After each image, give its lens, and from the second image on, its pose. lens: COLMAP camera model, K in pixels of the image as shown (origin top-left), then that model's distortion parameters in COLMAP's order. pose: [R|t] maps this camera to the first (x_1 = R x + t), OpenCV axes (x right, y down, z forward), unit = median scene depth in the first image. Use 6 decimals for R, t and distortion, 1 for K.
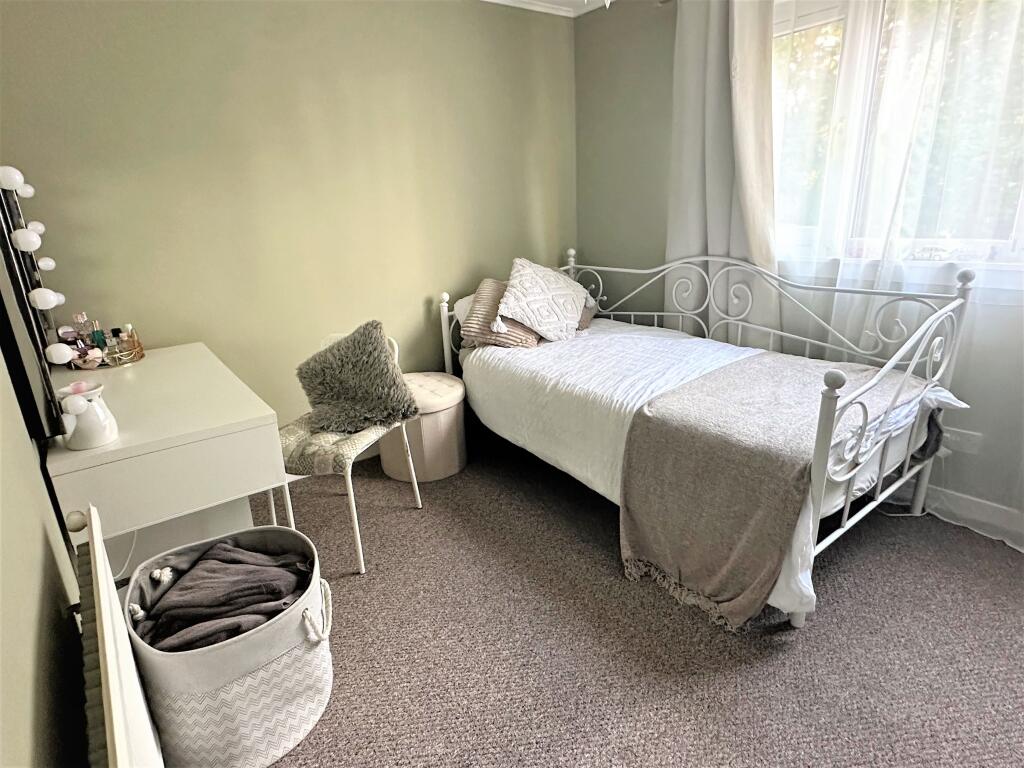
lens RADIAL K [[564.4, 0, 512.0], [0, 564.4, 384.0], [0, 0, 1]] dist [0.002350, 0.000404]
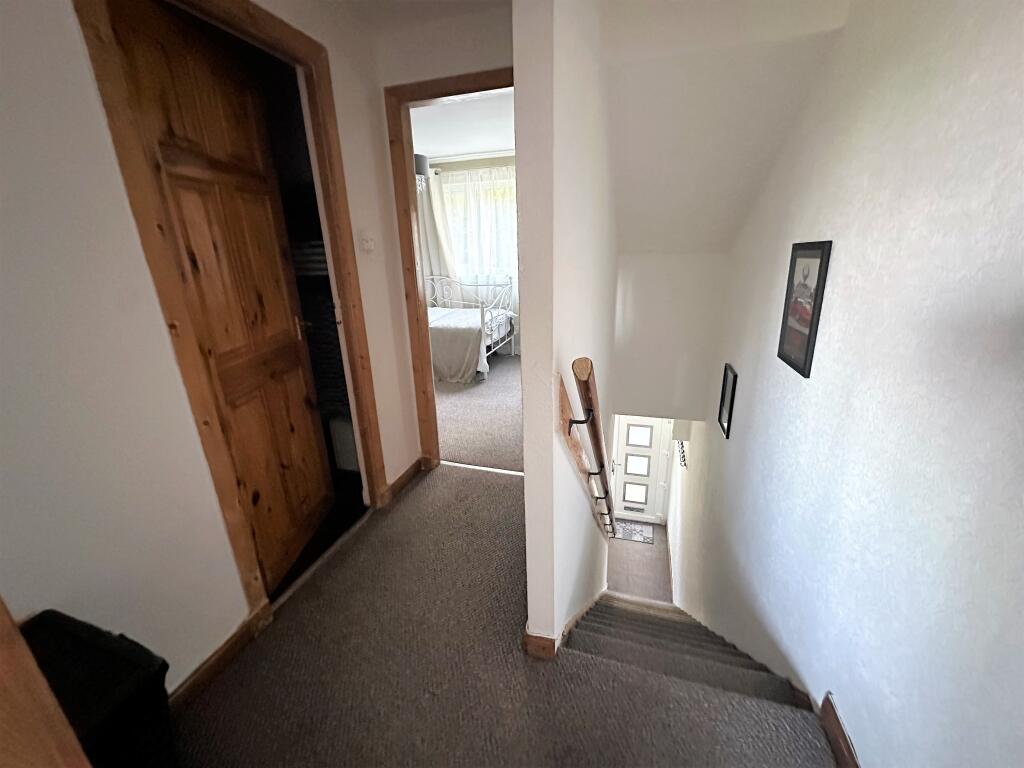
lens RADIAL K [[419.0, 0, 515.6], [0, 419.0, 385.8], [0, 0, 1]] dist [-0.000752, -0.000155]
pose [[0.817813, -0.162780, 0.551982, -0.655543], [0.168001, 0.984911, 0.041541, 0.342011], [-0.550415, 0.058761, 0.832821, -1.053201]]
